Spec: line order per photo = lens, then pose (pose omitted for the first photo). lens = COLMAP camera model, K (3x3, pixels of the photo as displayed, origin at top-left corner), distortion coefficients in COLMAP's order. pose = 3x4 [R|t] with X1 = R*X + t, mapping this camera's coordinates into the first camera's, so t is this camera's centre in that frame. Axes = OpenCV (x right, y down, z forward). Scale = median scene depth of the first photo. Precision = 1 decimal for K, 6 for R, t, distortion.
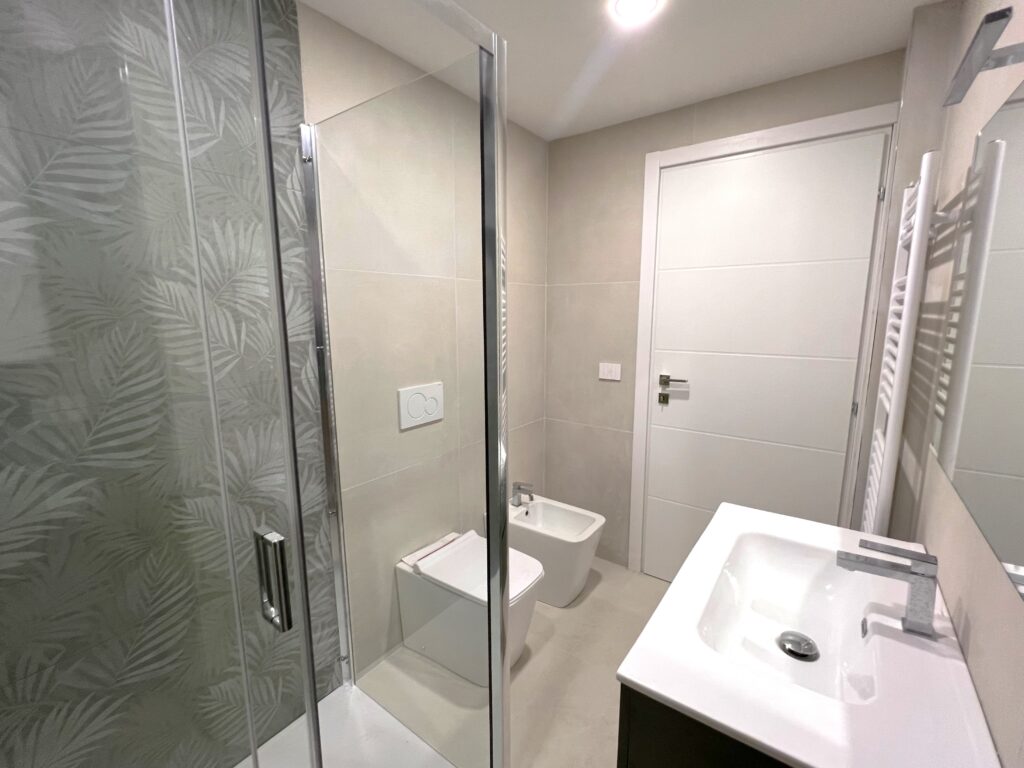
lens RADIAL K [[454.1, 0, 514.2], [0, 454.1, 385.2], [0, 0, 1]] dist [0.012192, -0.000107]
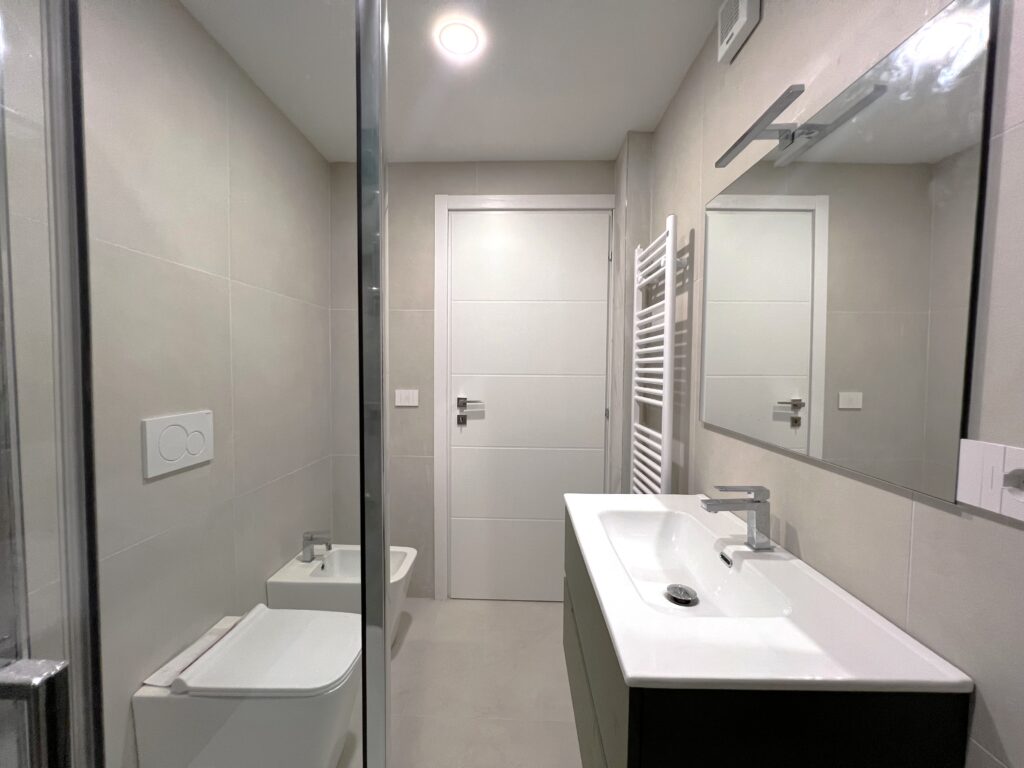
lens RADIAL K [[412.8, 0, 513.4], [0, 412.8, 385.8], [0, 0, 1]] dist [-0.000438, -0.000121]
pose [[0.821457, -0.013404, 0.570113, -0.130177], [0.079933, 0.992561, -0.091835, 0.052563], [-0.564641, 0.121009, 0.816417, 0.152858]]
